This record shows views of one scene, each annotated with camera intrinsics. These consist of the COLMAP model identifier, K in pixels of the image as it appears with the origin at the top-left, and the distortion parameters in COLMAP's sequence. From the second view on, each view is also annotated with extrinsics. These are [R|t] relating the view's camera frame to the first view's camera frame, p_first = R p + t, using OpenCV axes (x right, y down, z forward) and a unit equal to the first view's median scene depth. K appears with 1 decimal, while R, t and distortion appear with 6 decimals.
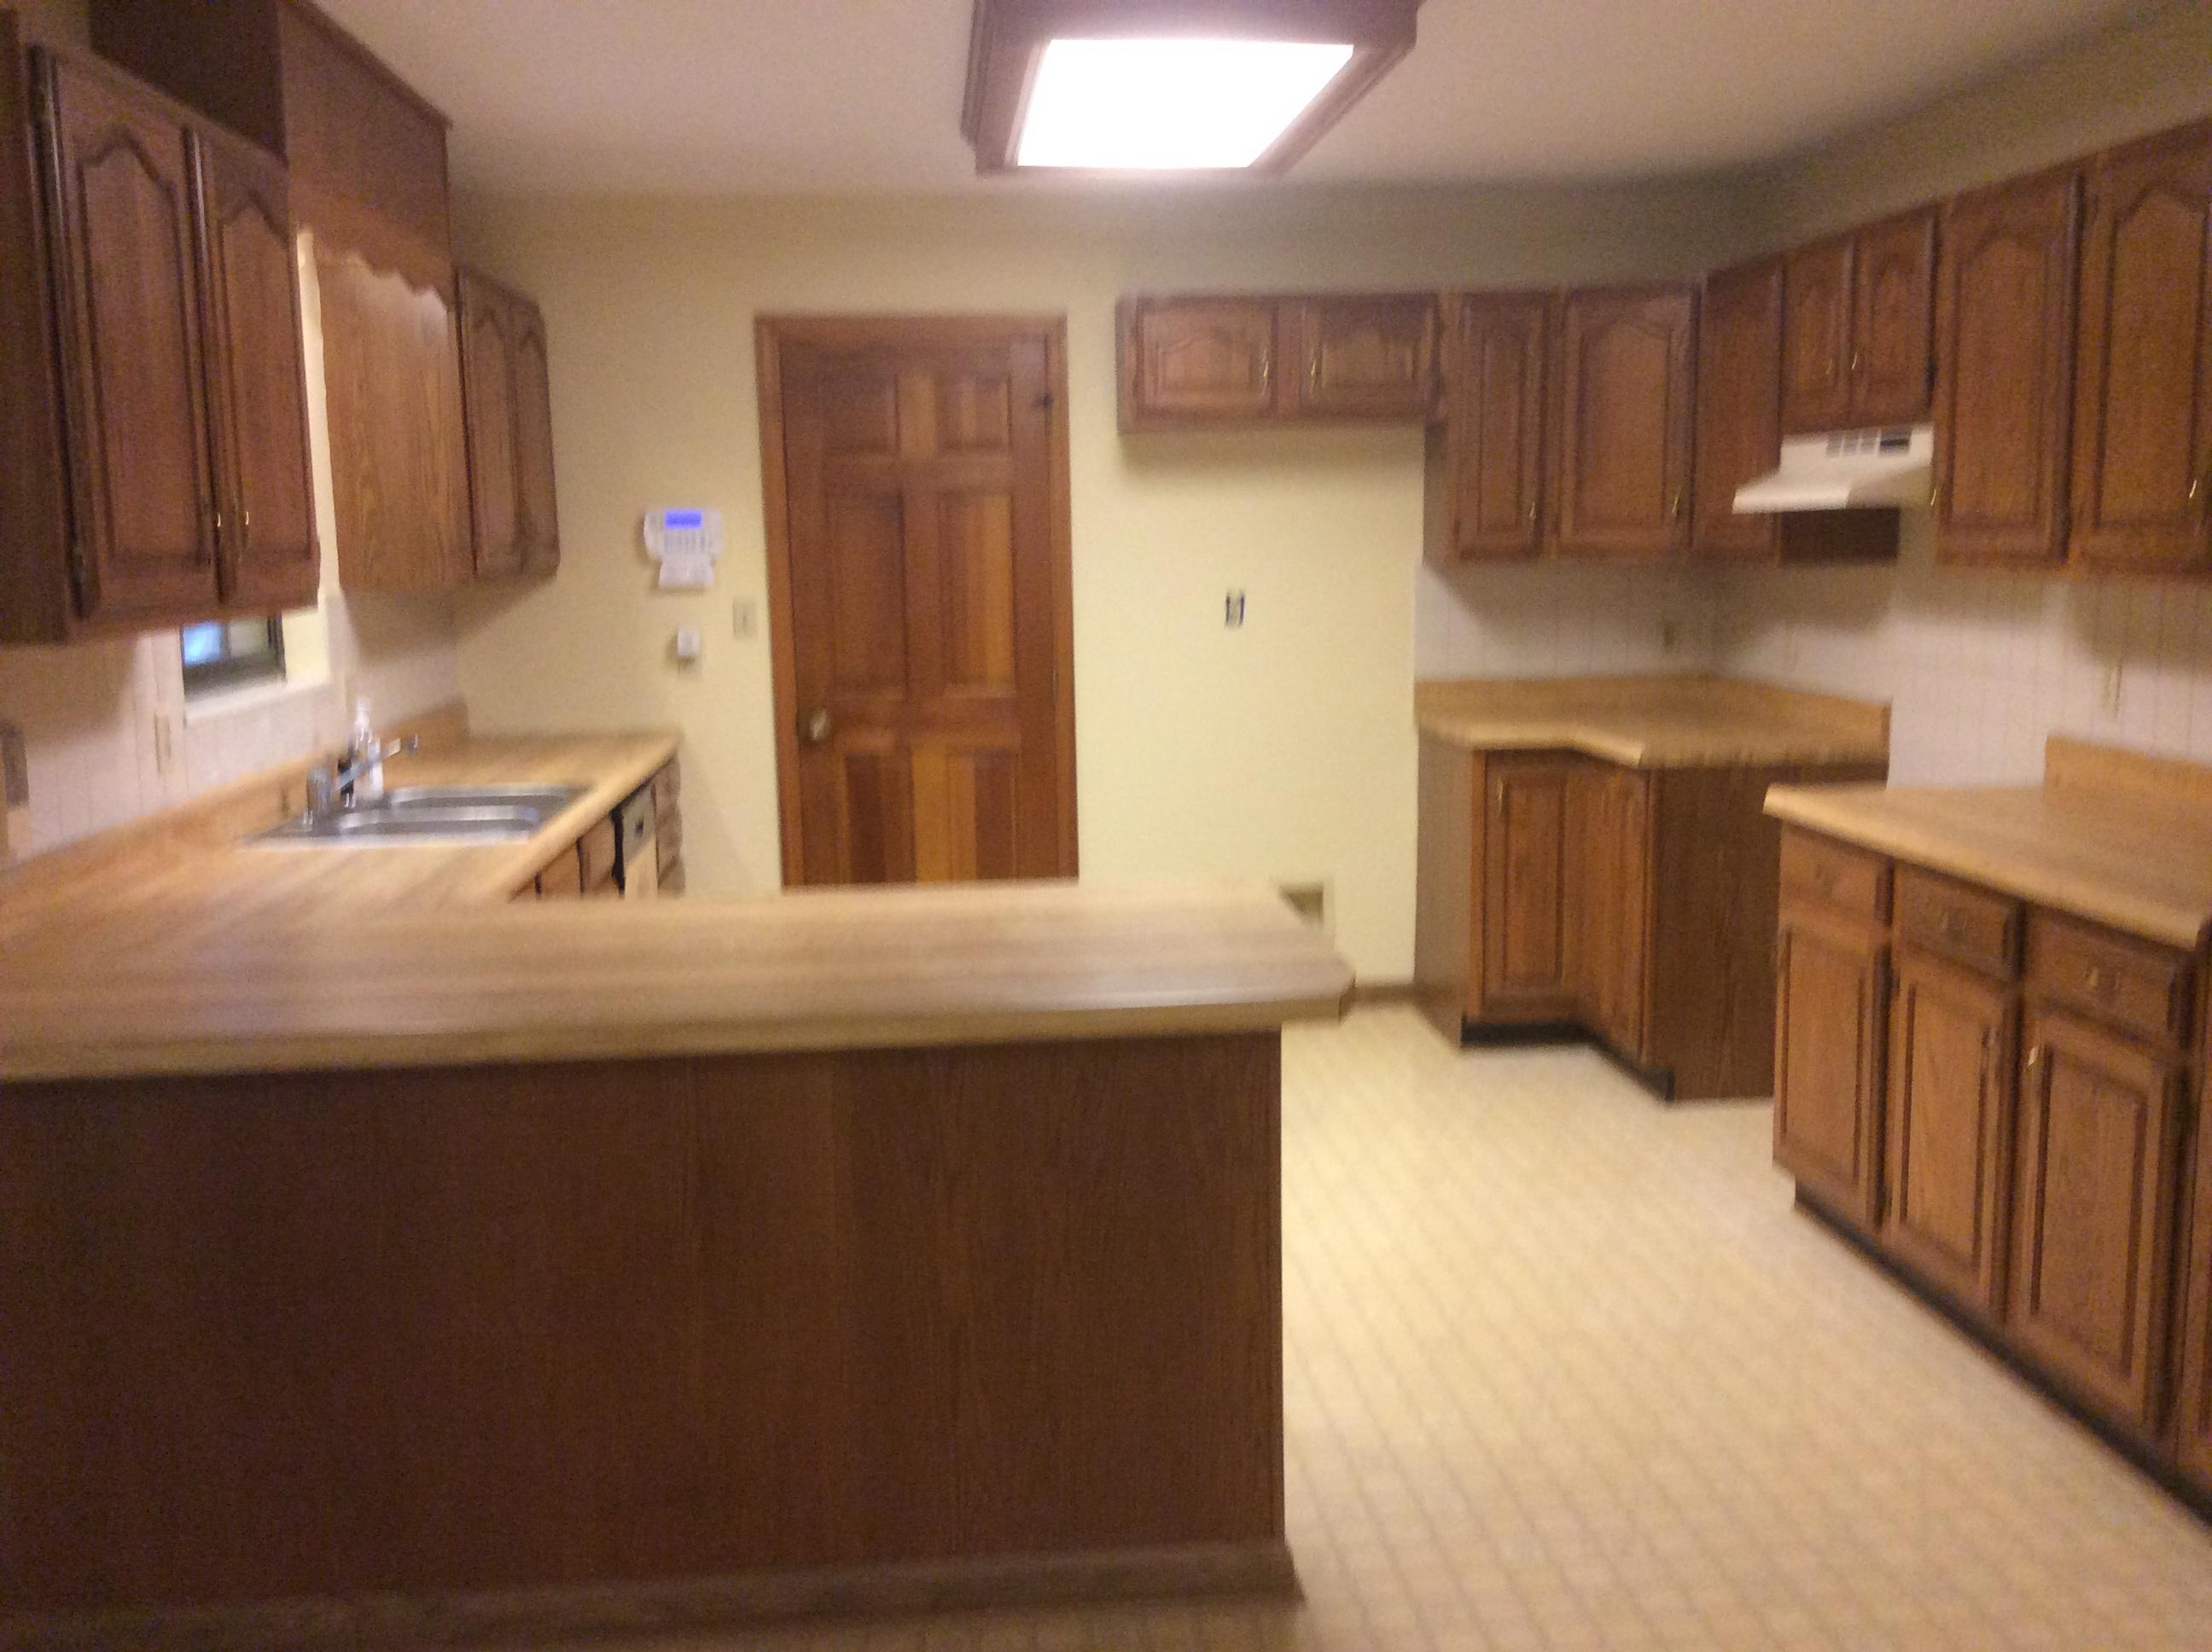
lens RADIAL K [[2039.3, 0, 1107.5], [0, 2039.3, 819.8], [0, 0, 1]] dist [0.108606, -0.206349]
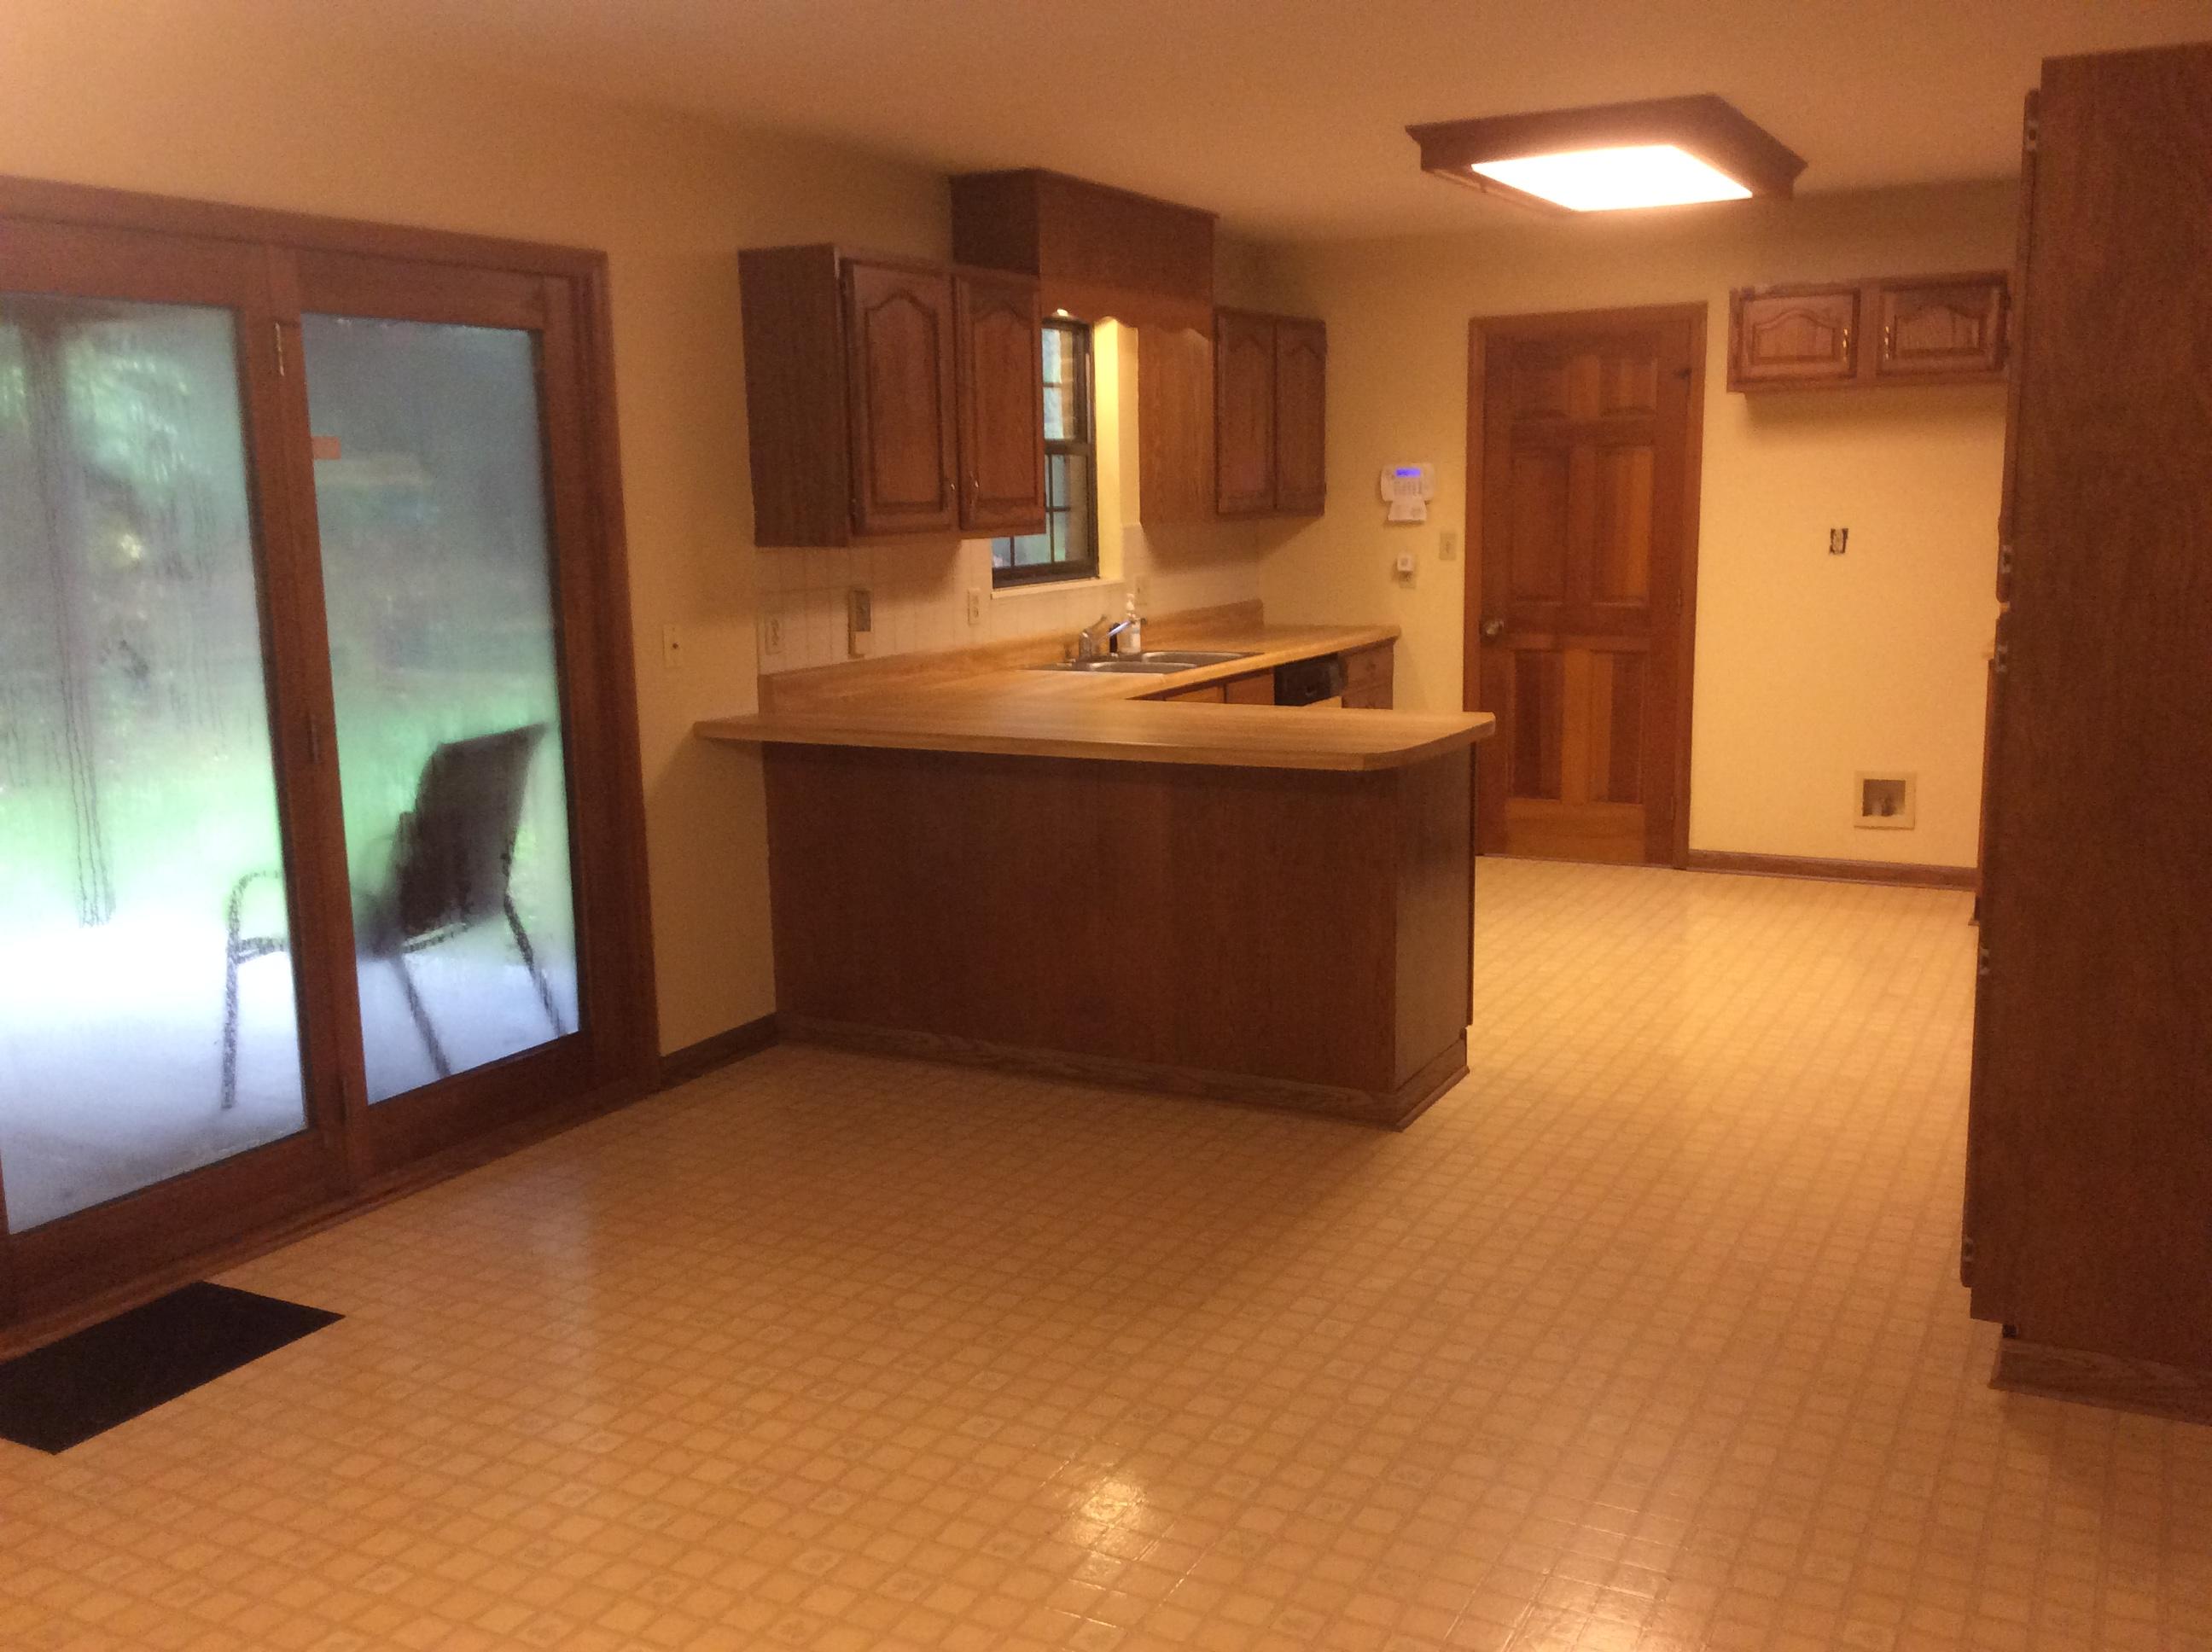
lens RADIAL K [[2137.8, 0, 1098.9], [0, 2137.8, 889.5], [0, 0, 1]] dist [0.139594, -0.269129]
pose [[0.820775, 0.105594, -0.561408, 0.525095], [-0.073684, 0.994127, 0.079258, 0.037252], [0.566480, -0.023686, 0.823735, -0.357450]]
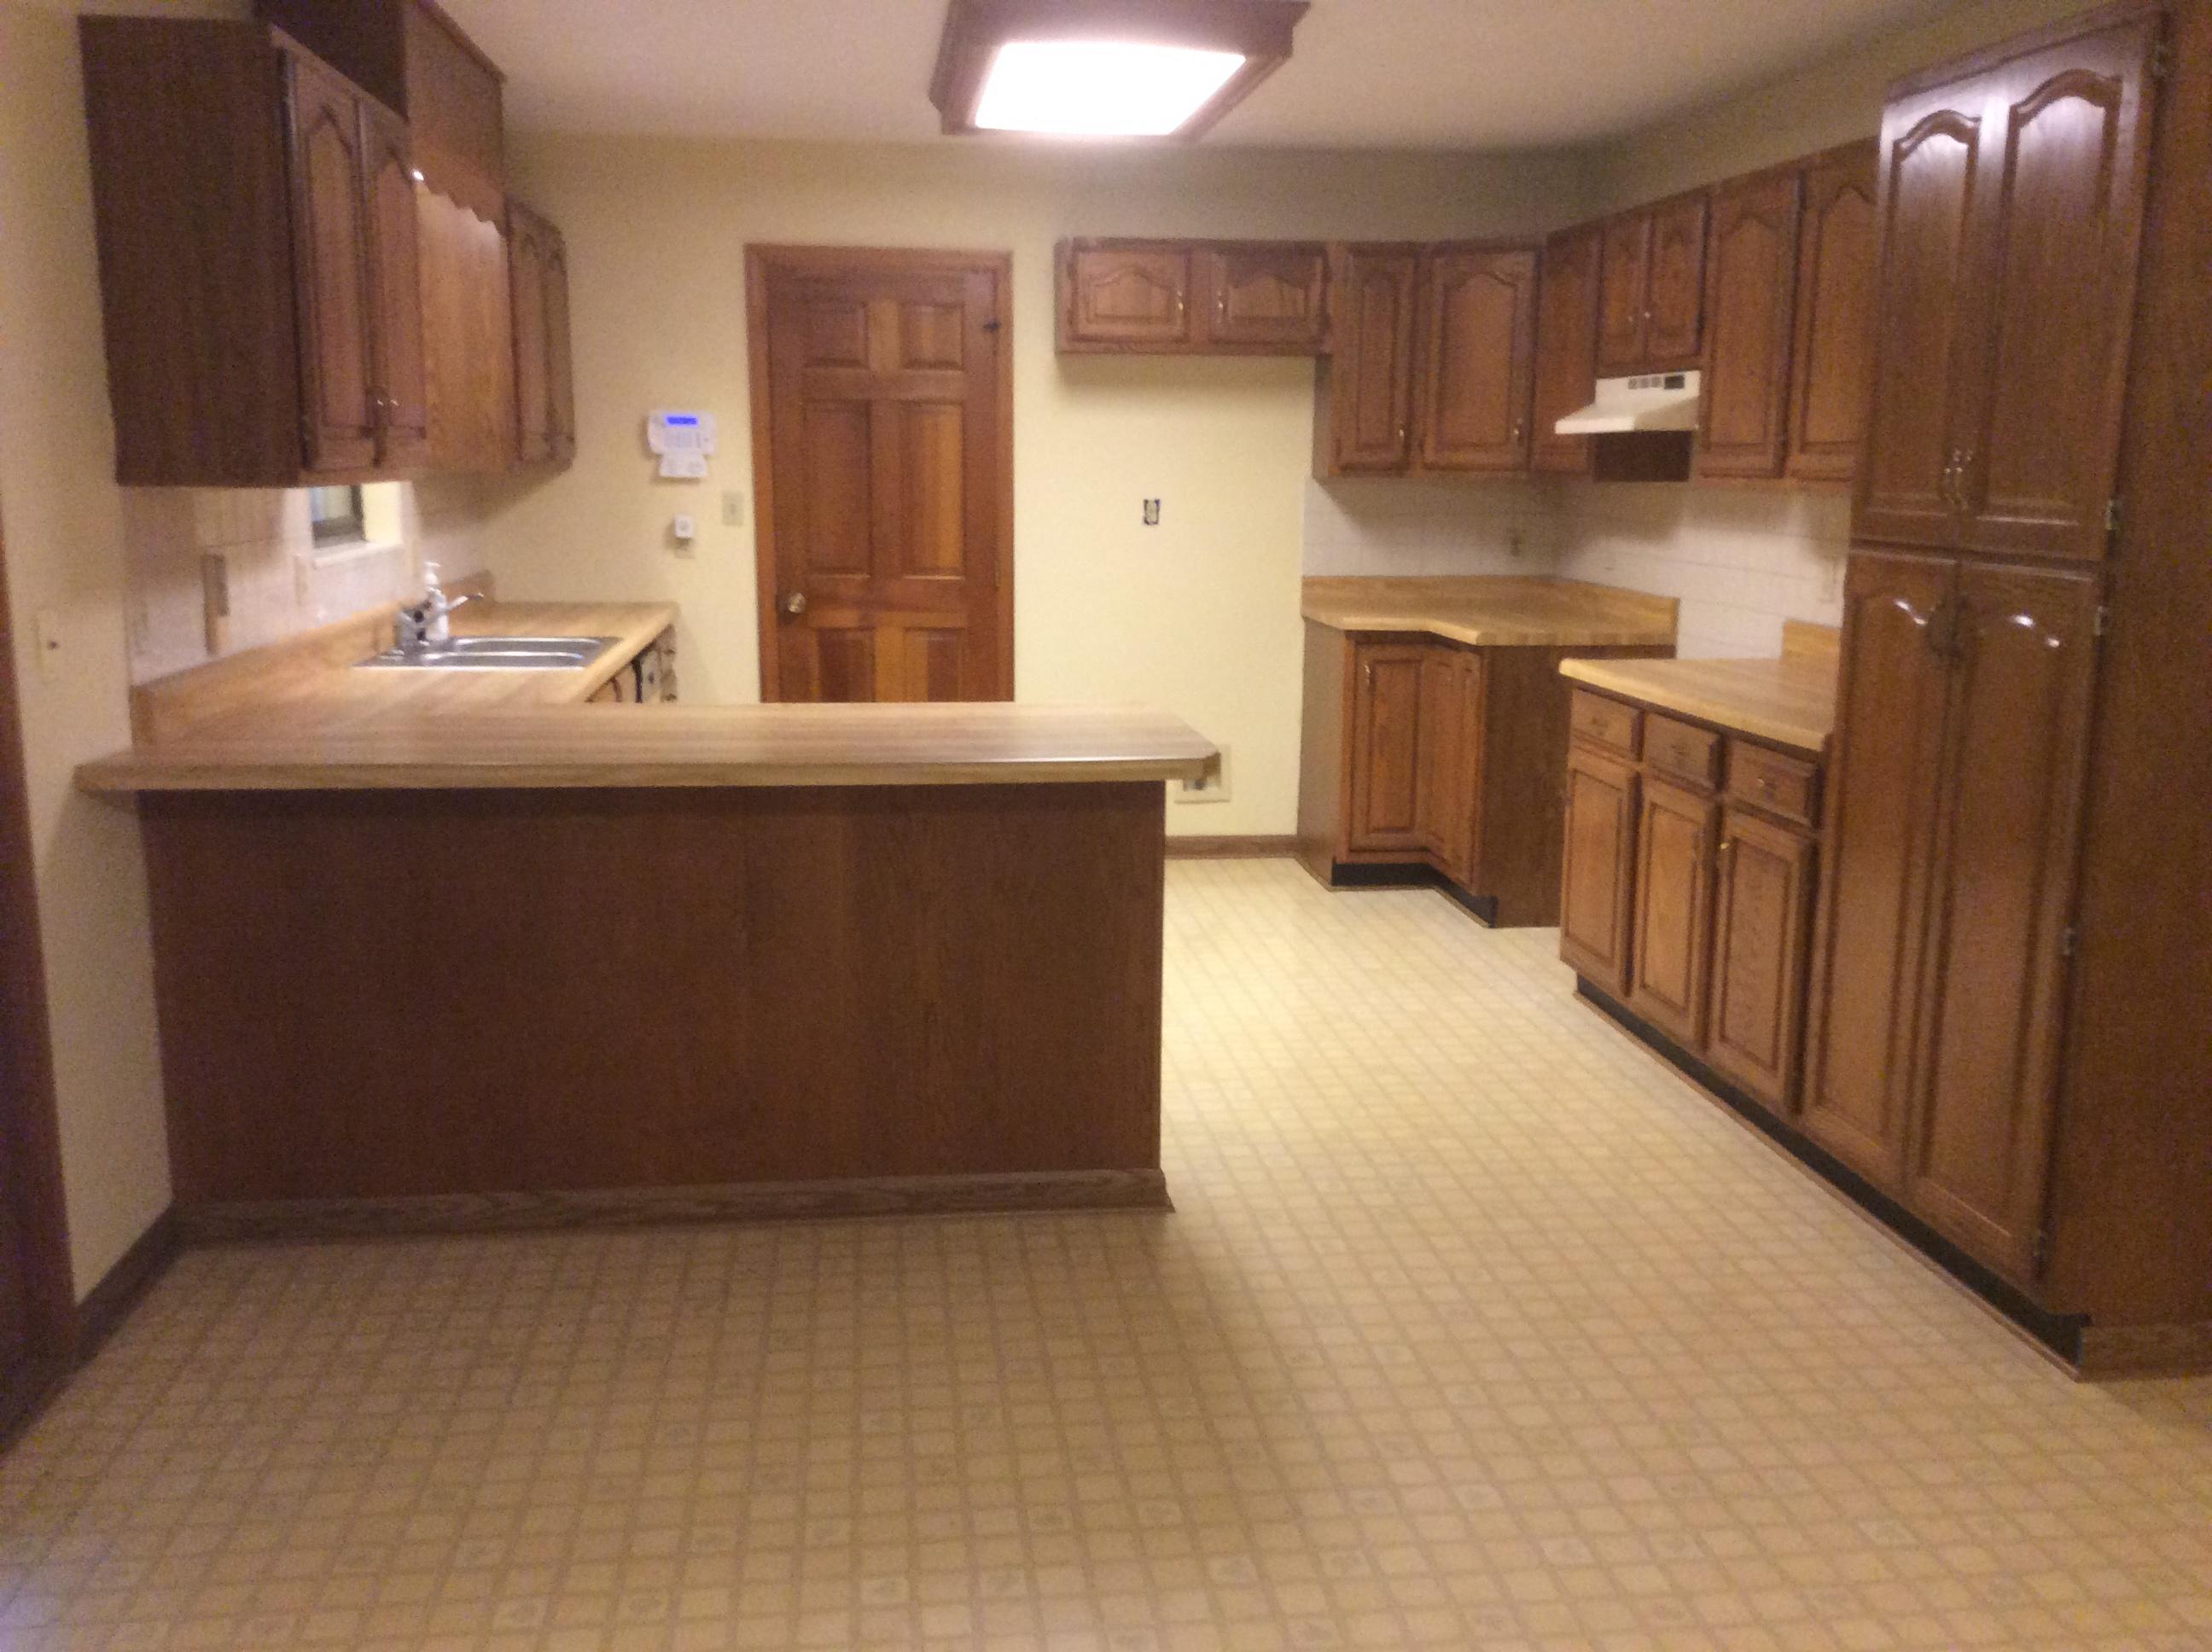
lens RADIAL K [[2048.7, 0, 1111.5], [0, 2048.7, 892.8], [0, 0, 1]] dist [0.124695, -0.224558]
pose [[0.999106, 0.018395, 0.038057, -0.002030], [-0.020900, 0.997566, 0.066522, 0.043817], [-0.036741, -0.067258, 0.997059, -0.229591]]
